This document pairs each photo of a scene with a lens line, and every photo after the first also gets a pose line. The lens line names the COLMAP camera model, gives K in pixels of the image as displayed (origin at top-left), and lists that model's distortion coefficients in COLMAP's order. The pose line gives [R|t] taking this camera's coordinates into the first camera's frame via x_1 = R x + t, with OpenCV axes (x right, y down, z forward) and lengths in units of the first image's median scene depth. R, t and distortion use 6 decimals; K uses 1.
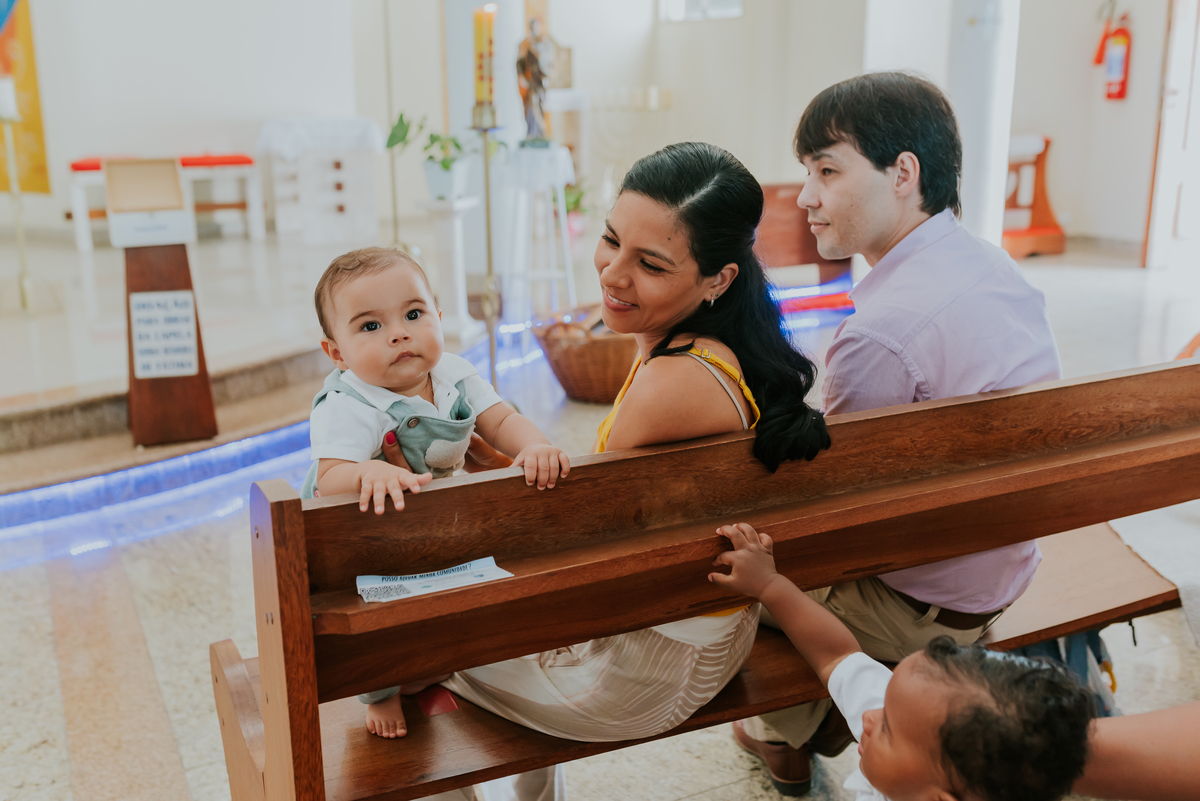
lens RADIAL K [[1224.2, 0, 600.0], [0, 1224.2, 400.5], [0, 0, 1]] dist [0.069286, -0.000535]
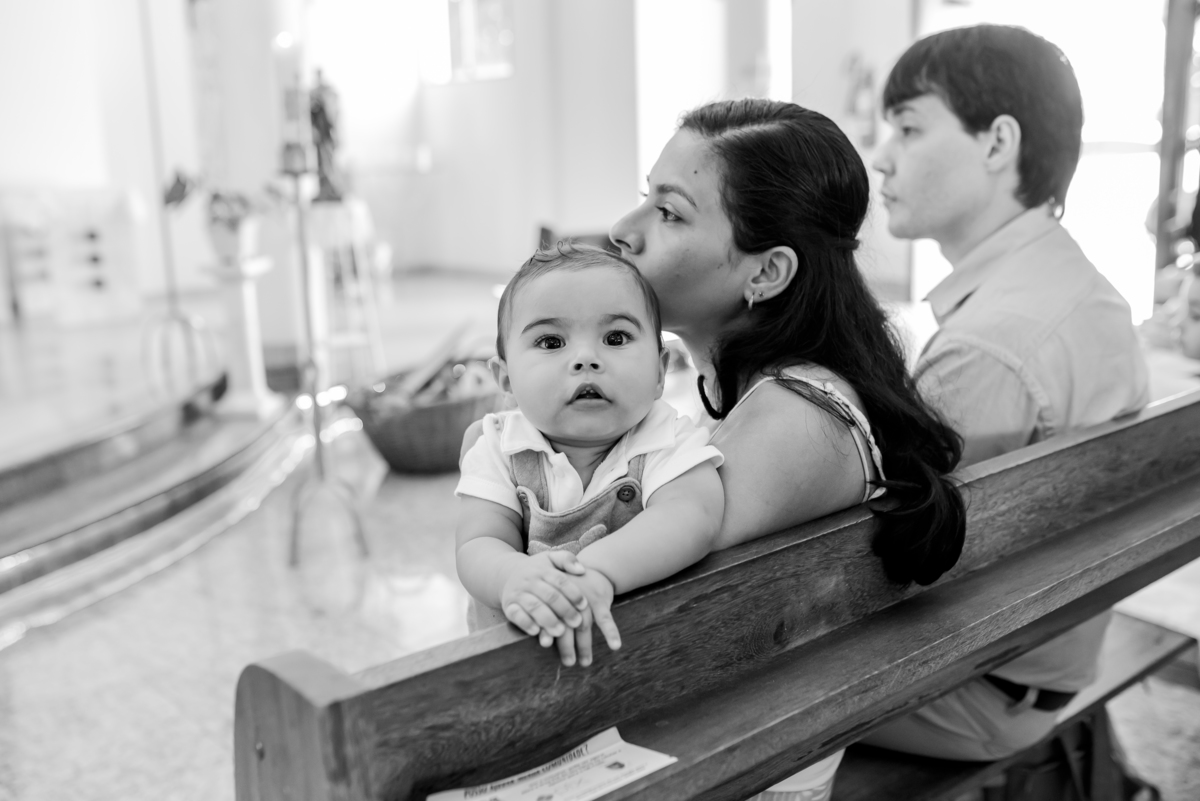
lens RADIAL K [[1169.6, 0, 600.0], [0, 1169.6, 400.5], [0, 0, 1]] dist [0.001724, -0.014979]
pose [[0.972607, -0.070932, 0.221371, -0.191023], [0.082260, 0.995710, -0.042368, -0.015006], [-0.217416, 0.059417, 0.974269, 0.348254]]
